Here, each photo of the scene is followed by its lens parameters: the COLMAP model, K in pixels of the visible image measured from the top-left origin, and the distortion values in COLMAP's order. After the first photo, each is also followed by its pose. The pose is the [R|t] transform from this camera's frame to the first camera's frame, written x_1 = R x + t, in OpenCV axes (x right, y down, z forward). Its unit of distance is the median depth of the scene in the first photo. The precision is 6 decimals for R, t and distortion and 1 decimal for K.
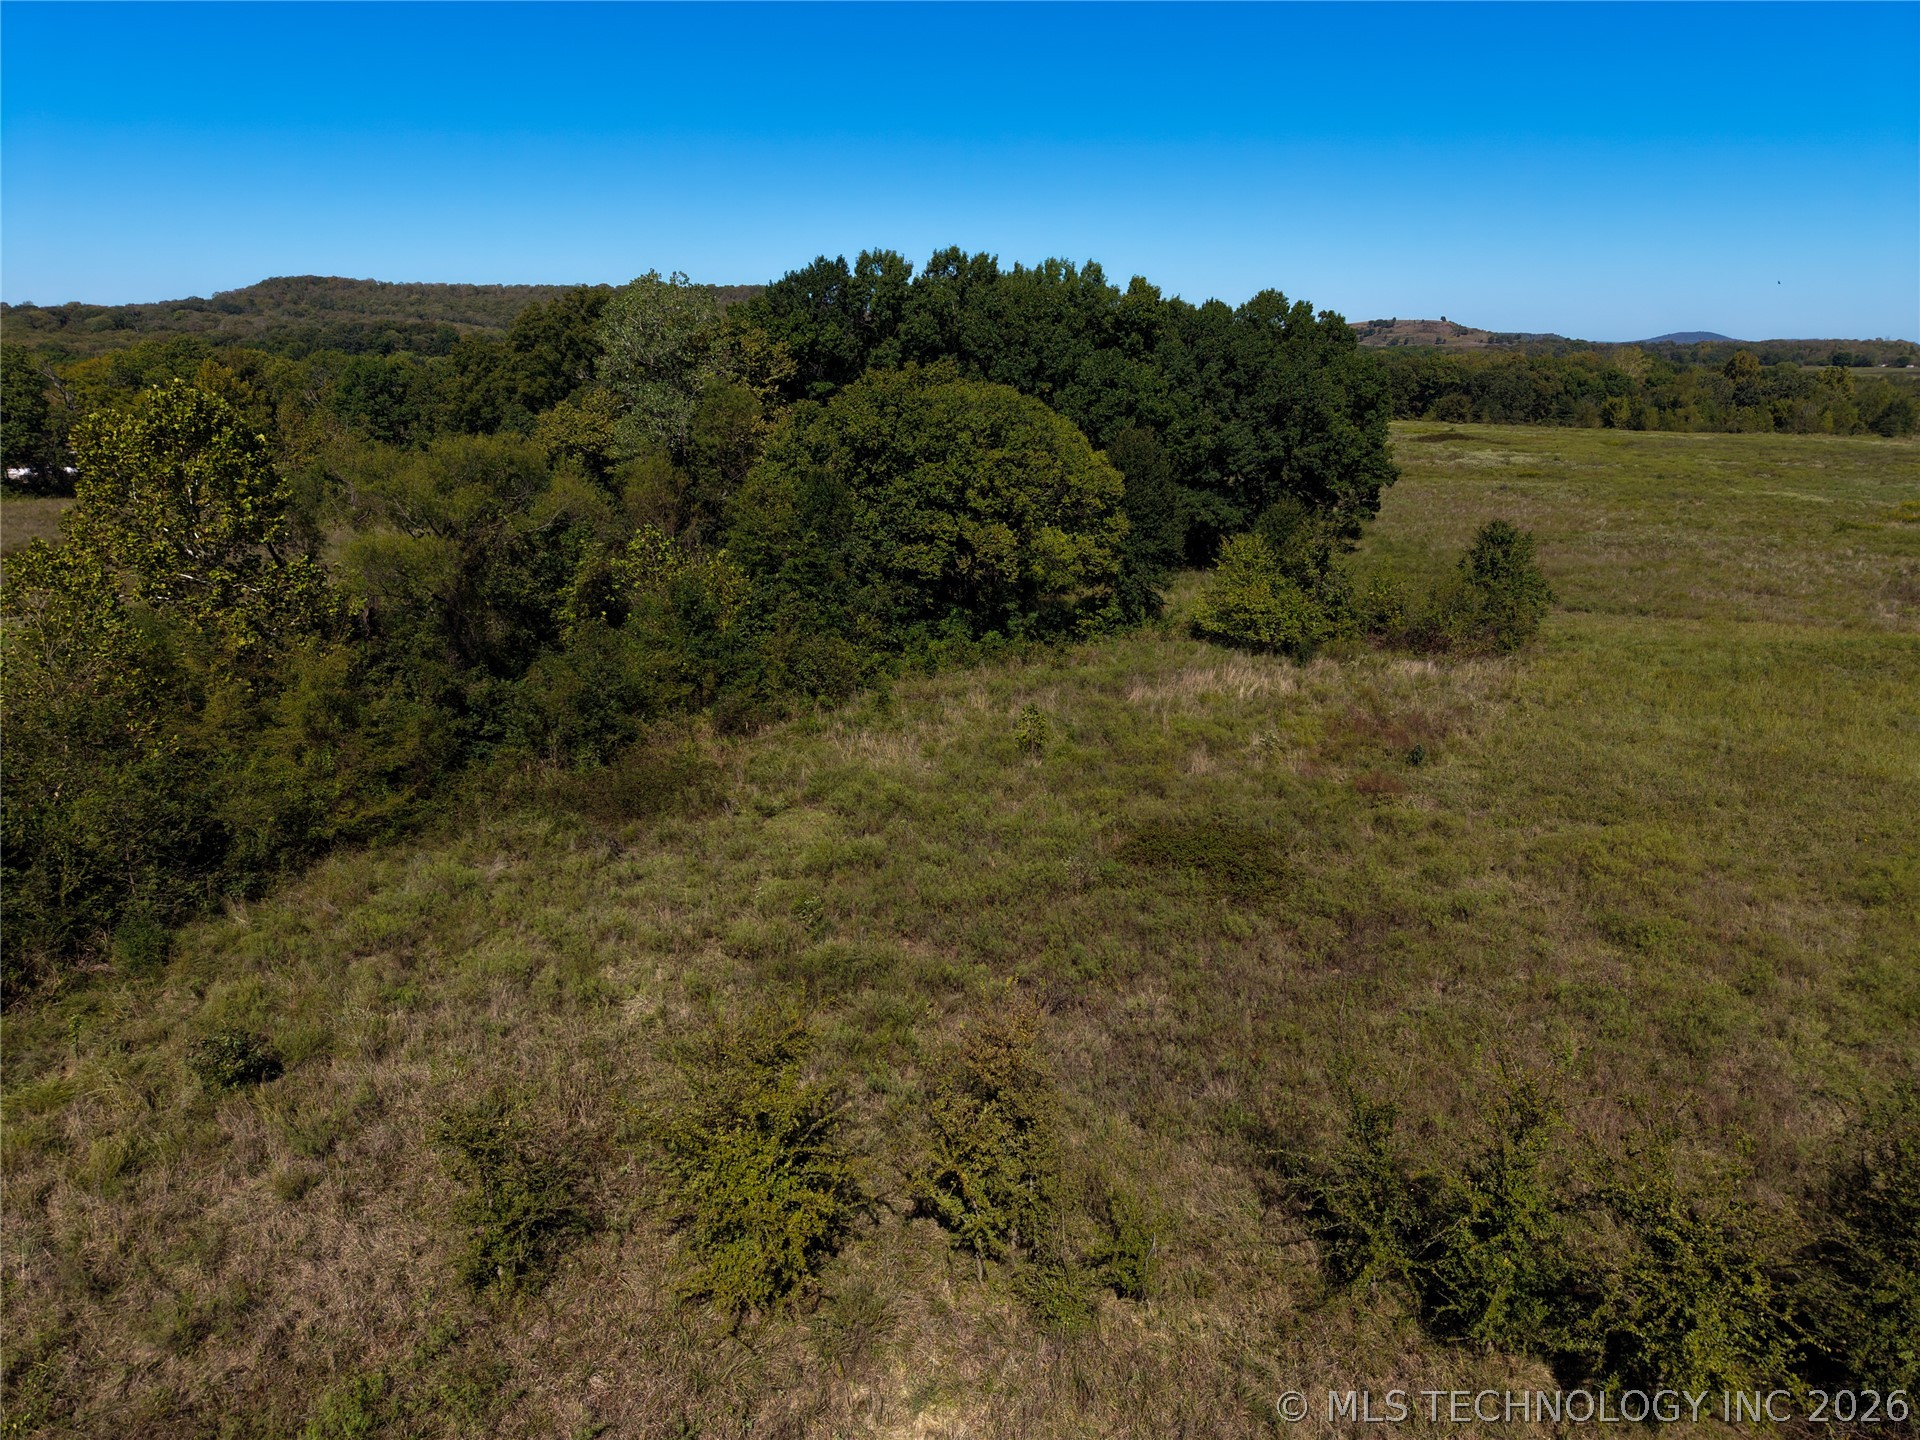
lens RADIAL K [[1278.5, 0, 960.0], [0, 1278.5, 720.0], [0, 0, 1]] dist [0.050238, -0.057030]
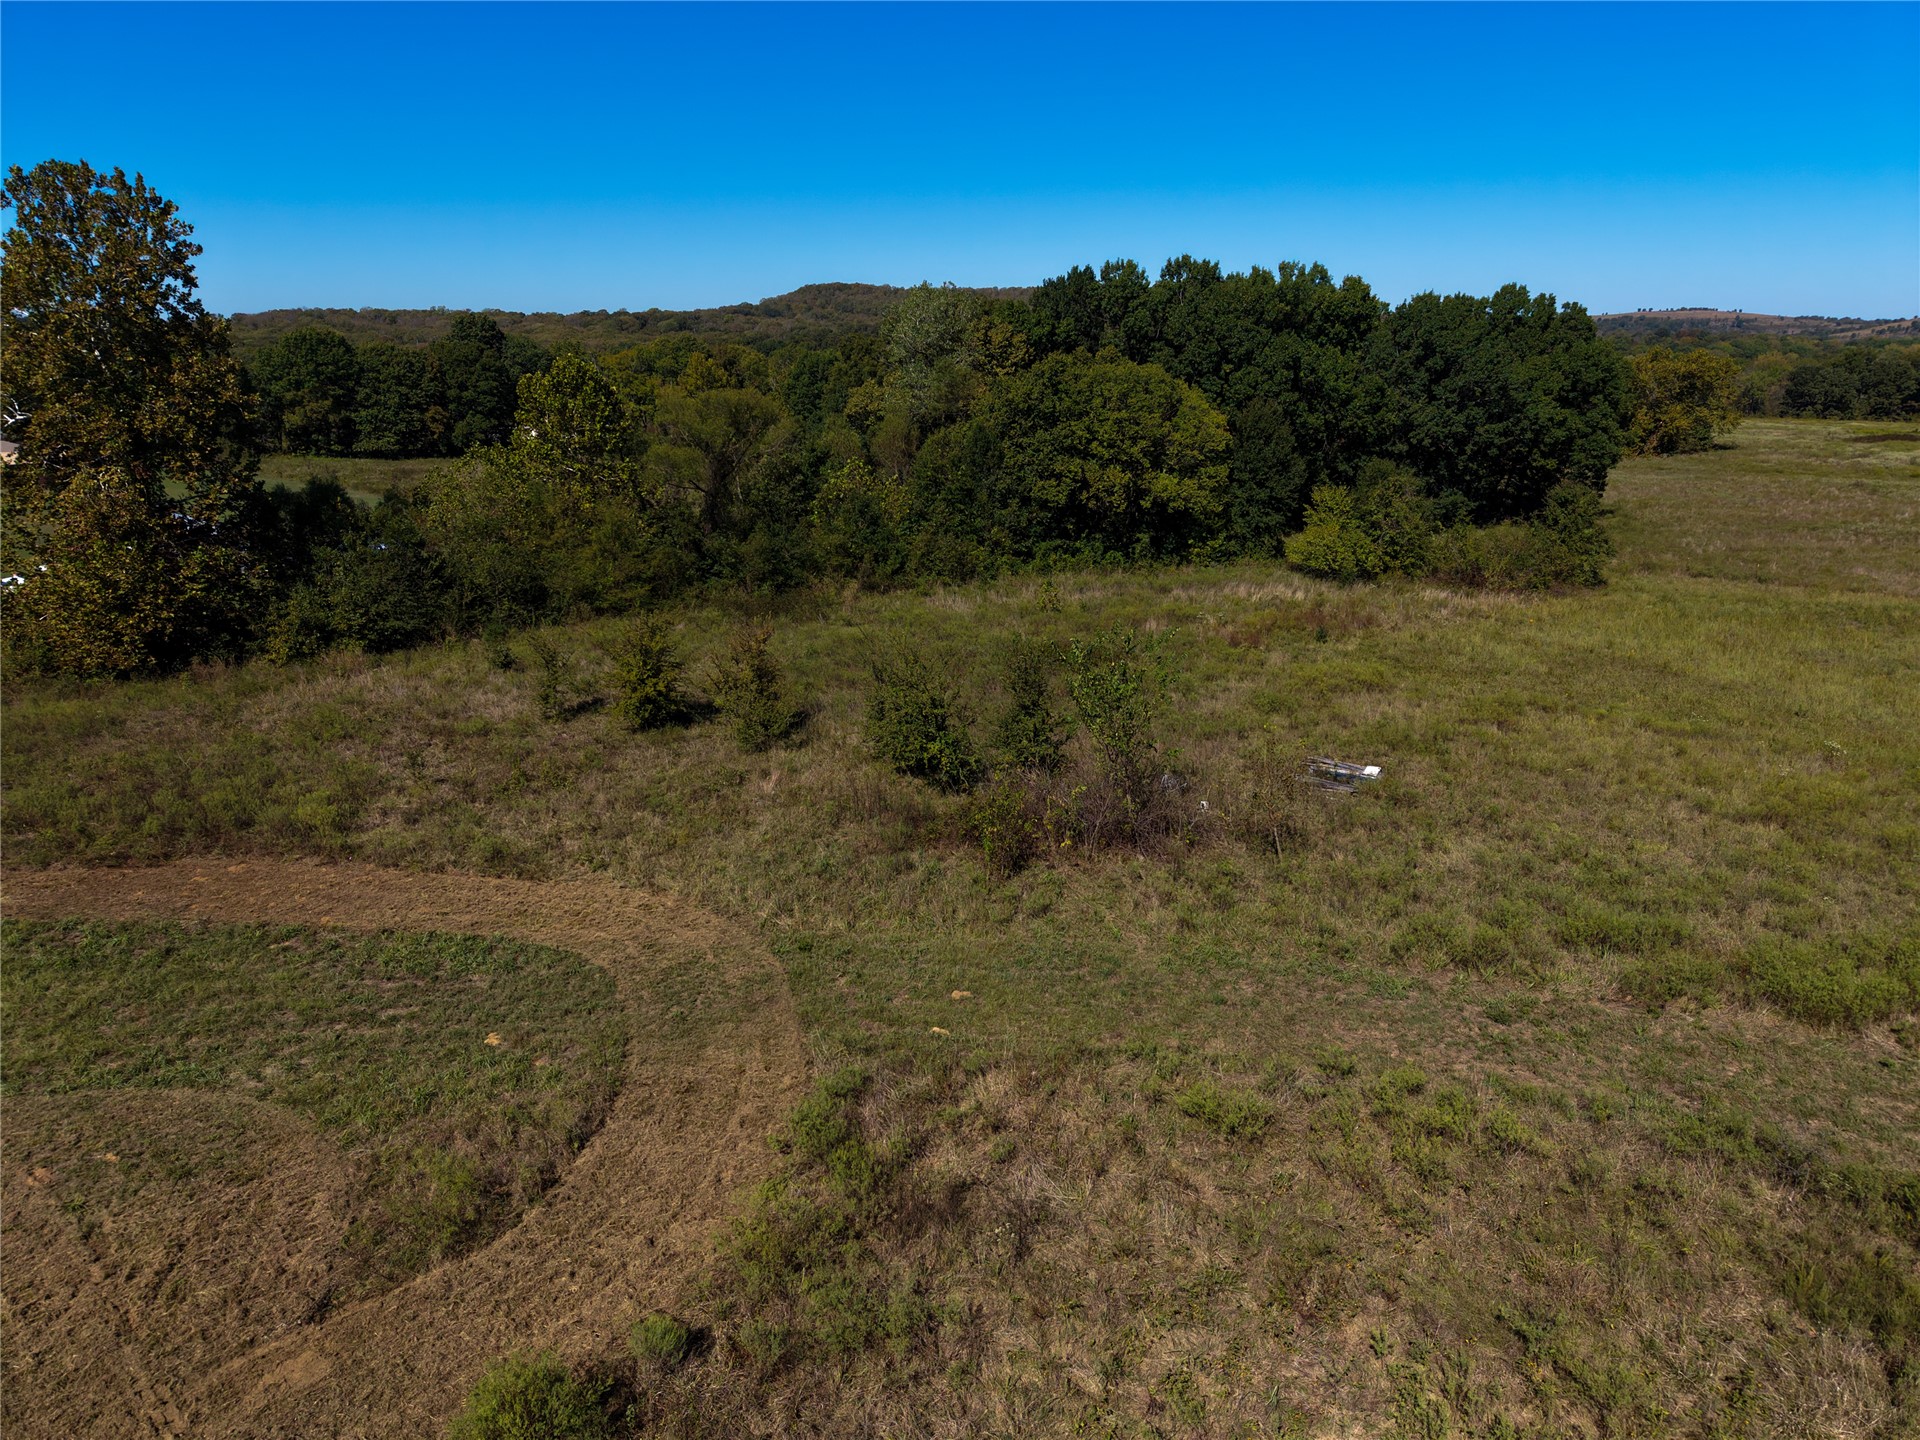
lens RADIAL K [[1278.5, 0, 960.0], [0, 1278.5, 720.0], [0, 0, 1]] dist [0.050238, -0.057030]
pose [[0.935285, 0.098453, -0.339924, 0.263794], [-0.097786, 0.995023, 0.019136, 0.072385], [0.340116, 0.015342, 0.940258, -0.225978]]
